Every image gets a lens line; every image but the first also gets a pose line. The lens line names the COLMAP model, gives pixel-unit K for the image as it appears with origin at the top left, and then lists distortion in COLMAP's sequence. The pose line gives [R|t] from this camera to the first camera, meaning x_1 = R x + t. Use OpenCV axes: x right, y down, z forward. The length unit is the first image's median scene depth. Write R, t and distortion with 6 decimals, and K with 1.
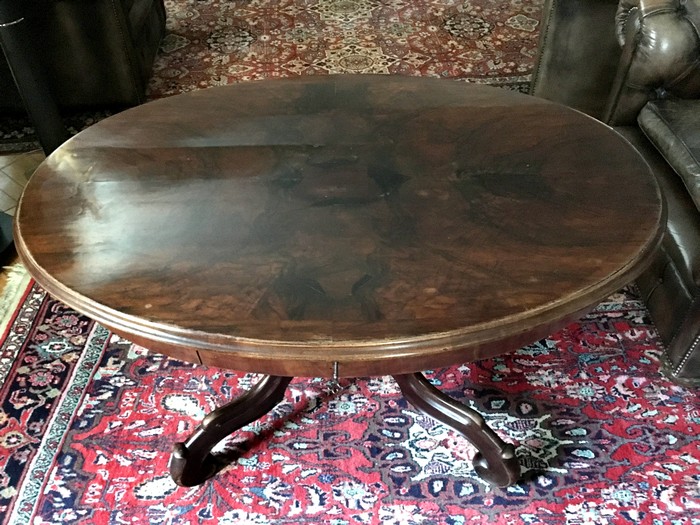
lens RADIAL K [[619.8, 0, 351.0], [0, 619.8, 261.9], [0, 0, 1]] dist [0.061896, -0.091983]
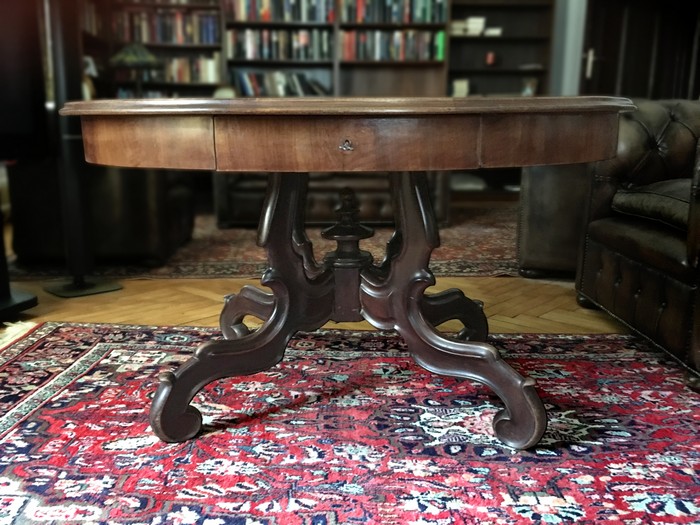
lens RADIAL K [[619.8, 0, 352.2], [0, 619.8, 261.9], [0, 0, 1]] dist [0.061896, -0.091983]
pose [[0.999623, 0.027377, 0.002220, -0.011495], [-0.022088, 0.849281, -0.527479, 0.543063], [-0.016326, 0.527231, 0.849565, 0.121240]]
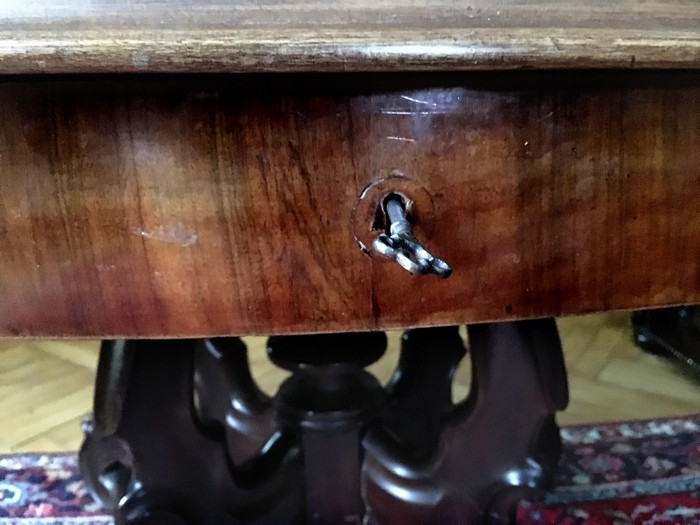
lens RADIAL K [[619.8, 0, 368.3], [0, 619.8, 252.7], [0, 0, 1]] dist [0.061896, -0.091983]
pose [[0.991428, -0.015920, 0.129684, -0.042031], [0.077346, 0.871465, -0.484321, 0.175010], [-0.105304, 0.490200, 0.865225, 0.488908]]
